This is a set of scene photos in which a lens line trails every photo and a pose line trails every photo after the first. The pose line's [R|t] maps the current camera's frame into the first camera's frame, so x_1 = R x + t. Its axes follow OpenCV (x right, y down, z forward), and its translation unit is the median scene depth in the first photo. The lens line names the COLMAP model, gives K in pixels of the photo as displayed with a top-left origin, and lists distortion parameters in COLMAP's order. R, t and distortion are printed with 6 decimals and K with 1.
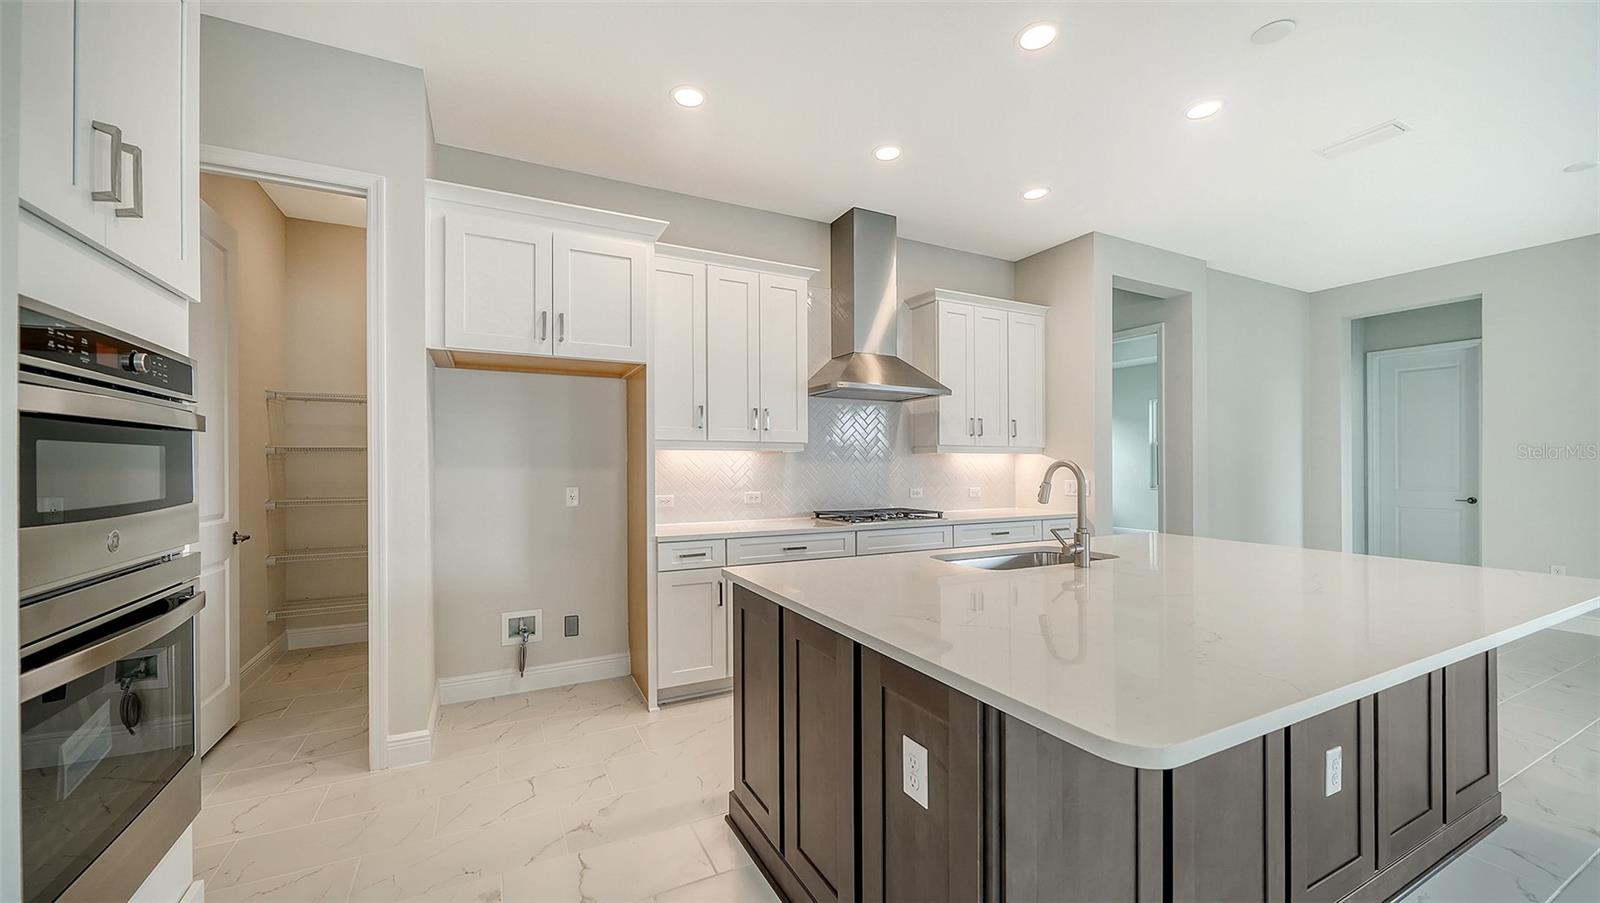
lens RADIAL K [[618.9, 0, 795.9], [0, 618.9, 463.7], [0, 0, 1]] dist [-0.001880, -0.000143]
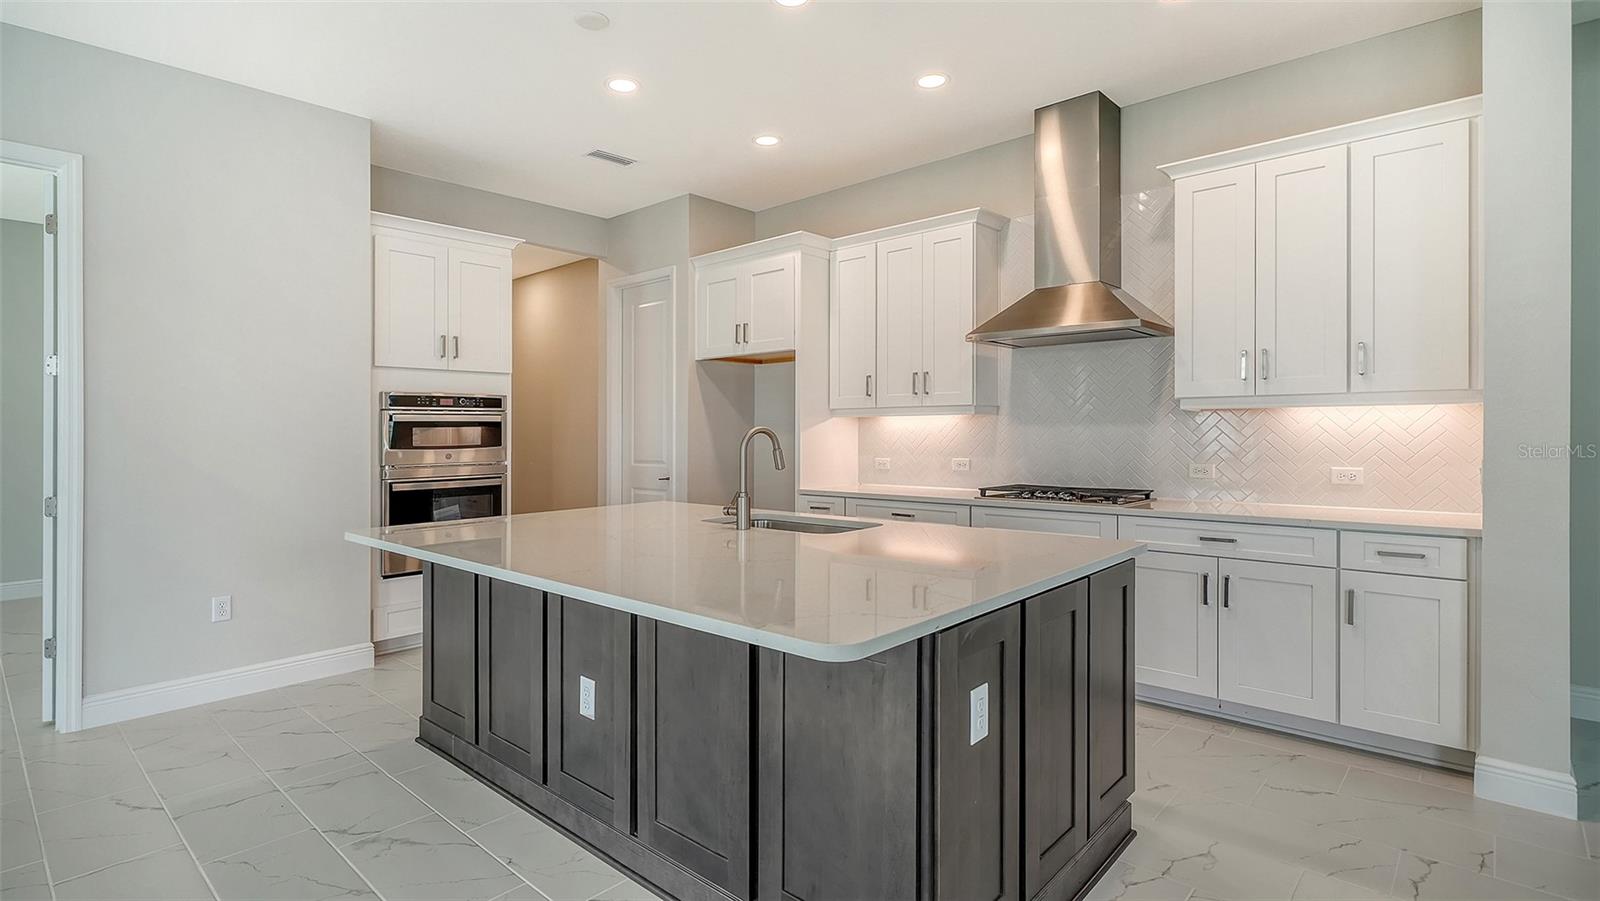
lens RADIAL K [[764.8, 0, 797.4], [0, 764.8, 433.7], [0, 0, 1]] dist [0.008736, 0.000092]
pose [[0.352635, 0.001914, -0.935759, 0.964937], [0.007352, 0.999961, 0.004816, 0.000656], [0.935732, -0.008578, 0.352607, 0.372323]]
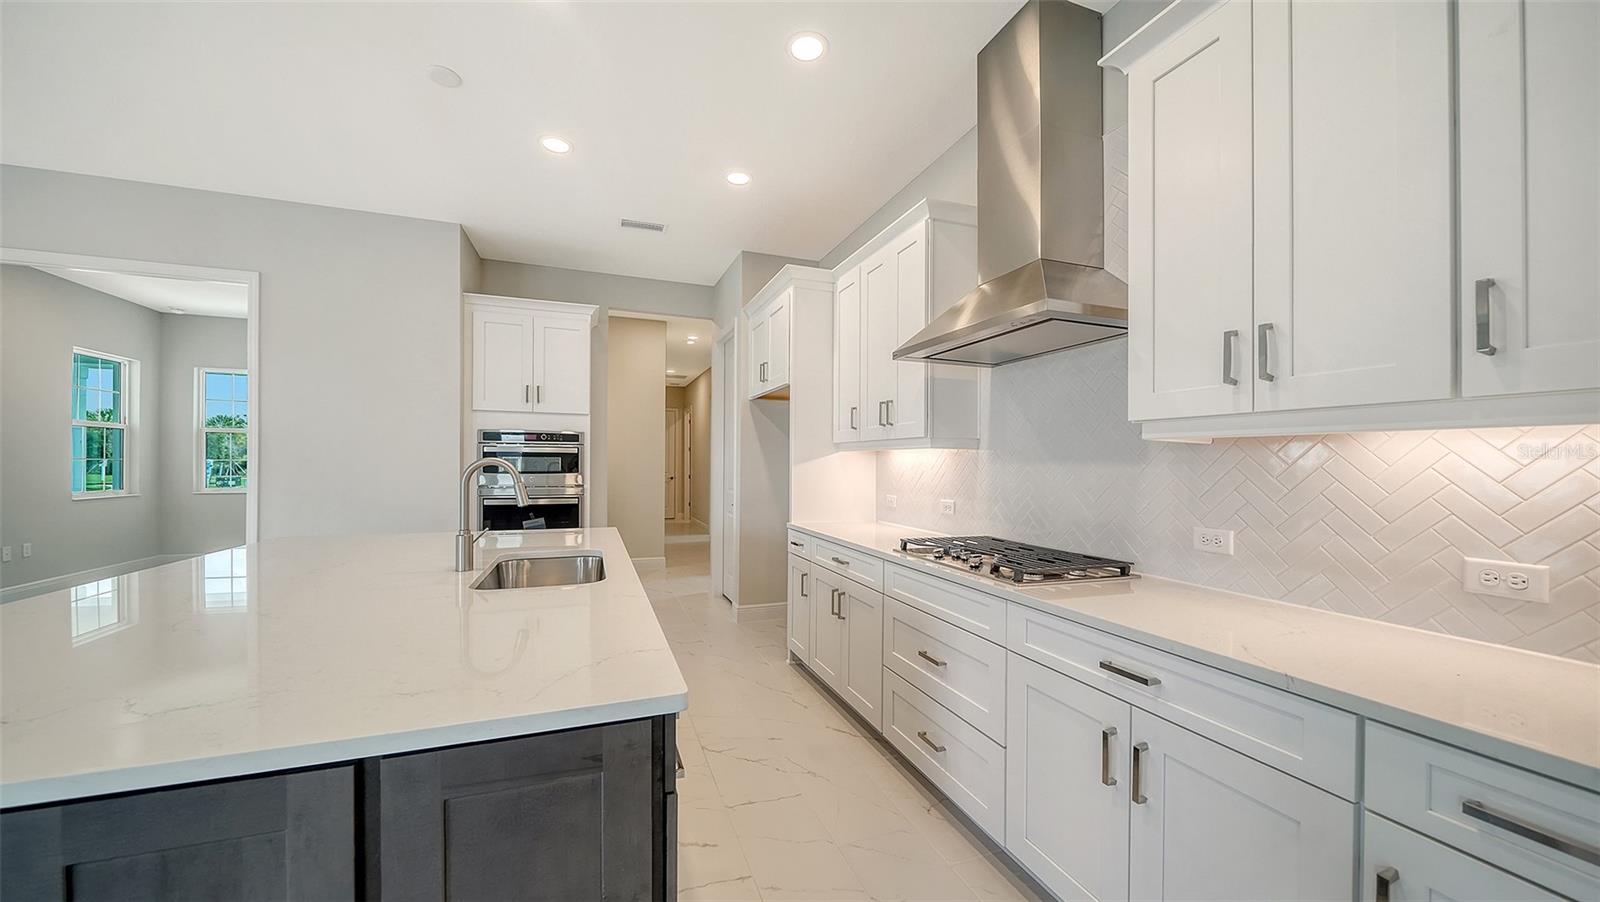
lens RADIAL K [[560.5, 0, 794.0], [0, 560.5, 458.6], [0, 0, 1]] dist [-0.001038, -0.000099]
pose [[-0.121934, -0.007681, -0.992508, 0.709089], [-0.009380, 0.999934, -0.006586, -0.001790], [0.992494, 0.008507, -0.121998, 0.927644]]
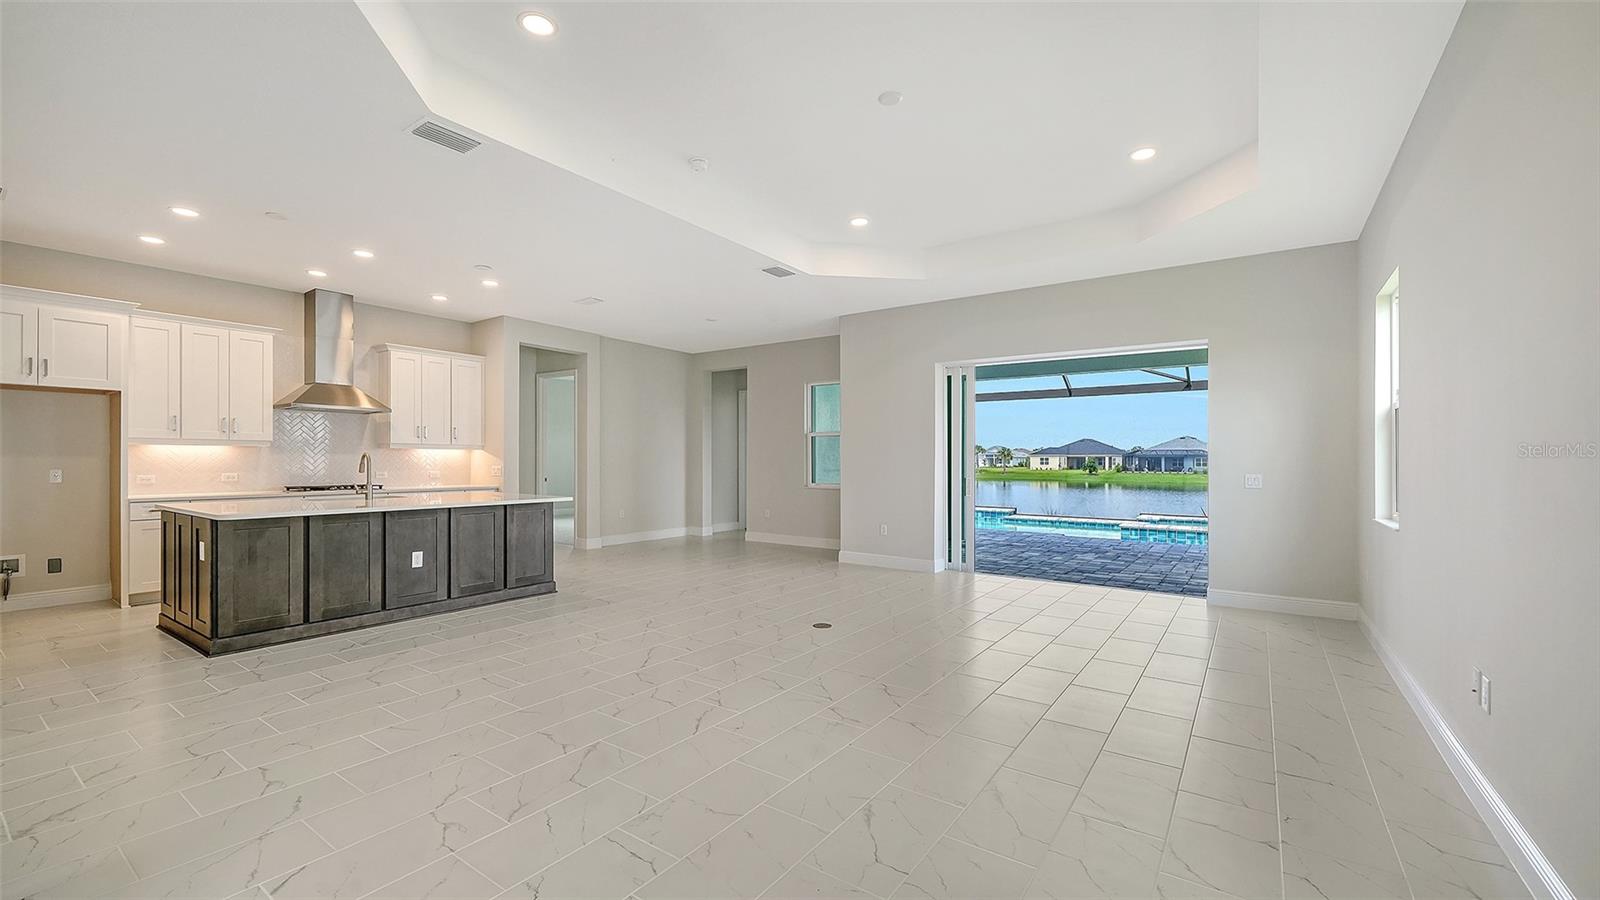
lens RADIAL K [[649.4, 0, 786.6], [0, 649.4, 456.2], [0, 0, 1]] dist [0.002026, -0.000357]
pose [[0.887374, 0.005498, 0.461018, 0.409157], [-0.003459, 0.999980, -0.005268, 0.008496], [-0.461038, 0.003080, 0.887375, -1.029133]]
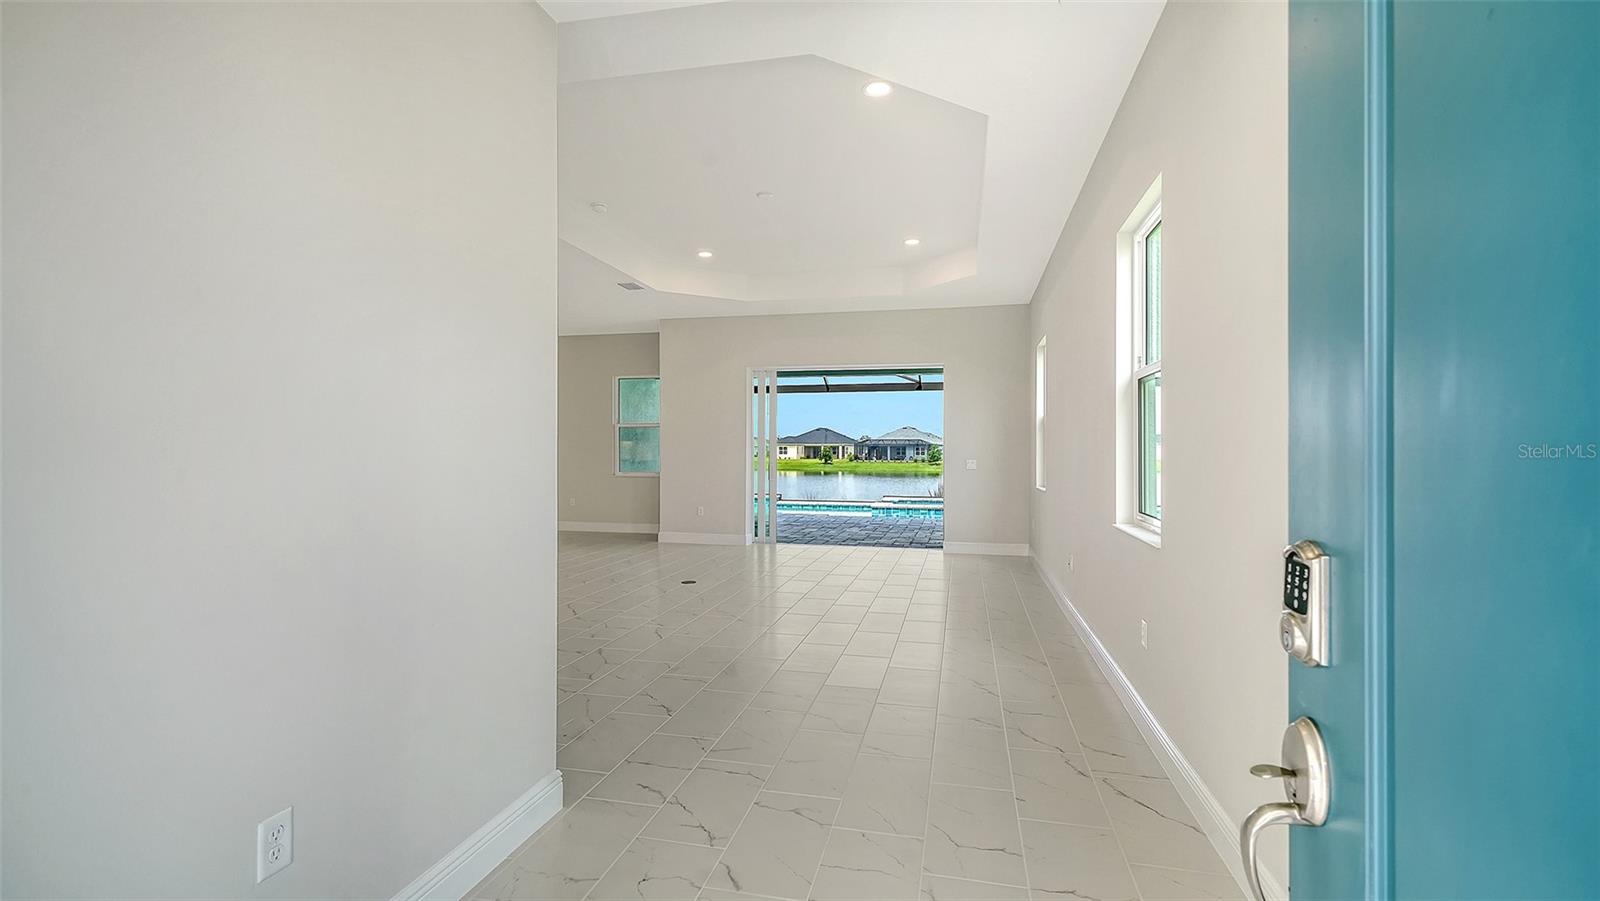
lens RADIAL K [[721.8, 0, 809.0], [0, 721.8, 447.2], [0, 0, 1]] dist [-0.000374, -0.000021]
pose [[0.624814, 0.005074, 0.780757, -0.121581], [-0.003518, 0.999987, -0.003684, 0.007474], [-0.780766, -0.000445, 0.624823, -1.259300]]
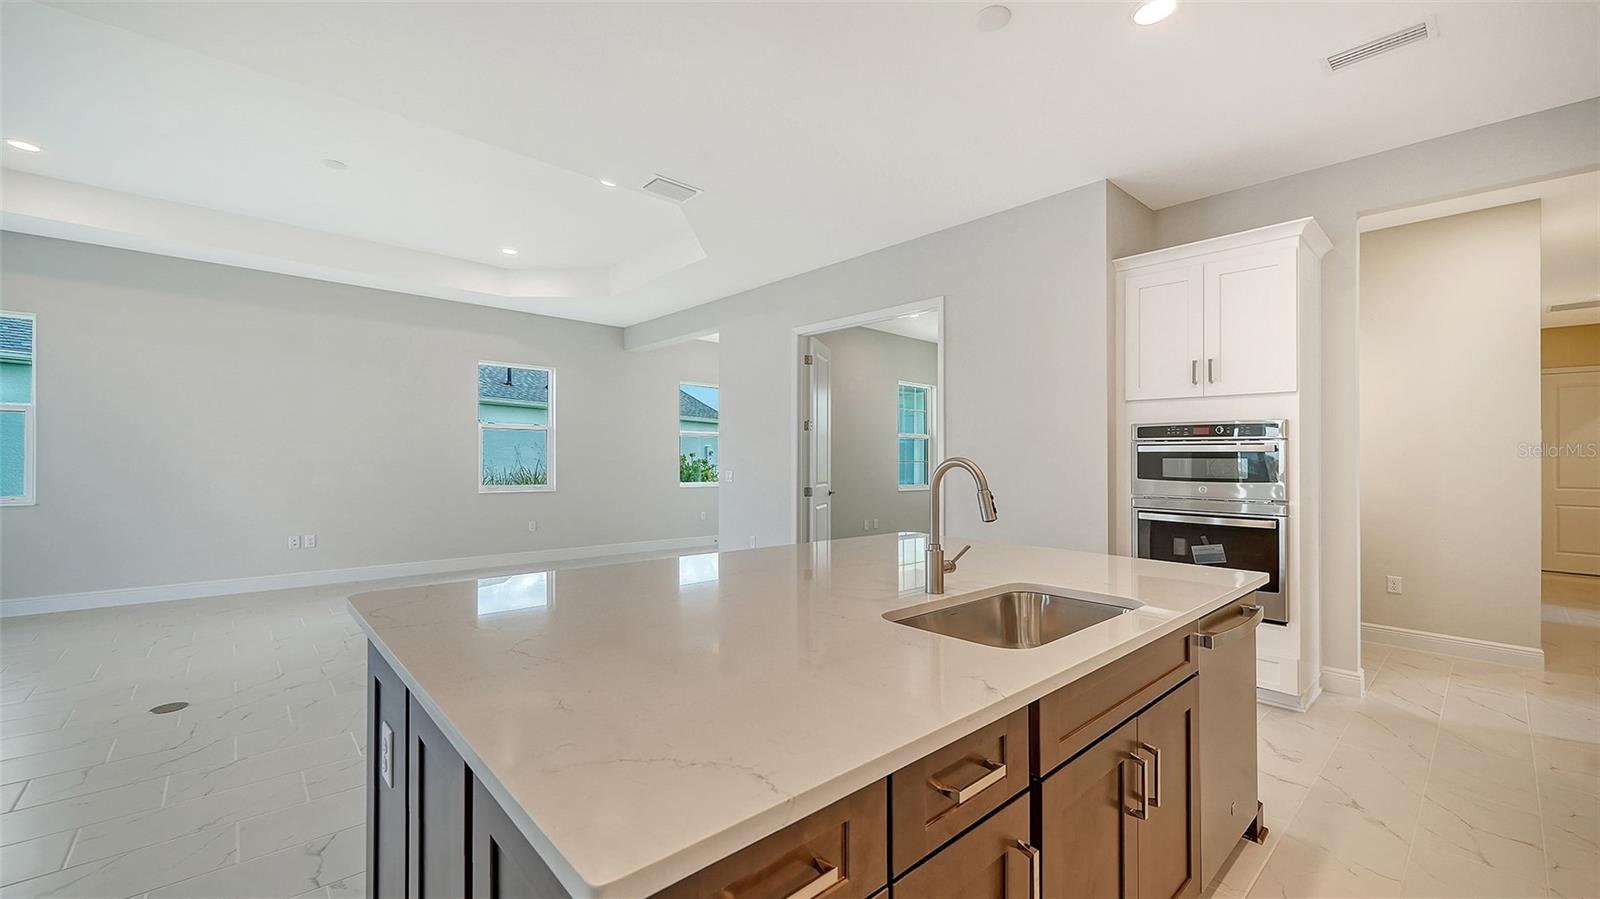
lens RADIAL K [[629.9, 0, 795.4], [0, 629.9, 457.7], [0, 0, 1]] dist [0.007544, -0.000042]
pose [[-0.966841, -0.008481, -0.255239, 0.472268], [-0.008758, 0.999962, -0.000050, -0.003162], [0.255230, 0.002187, -0.966878, 1.005061]]
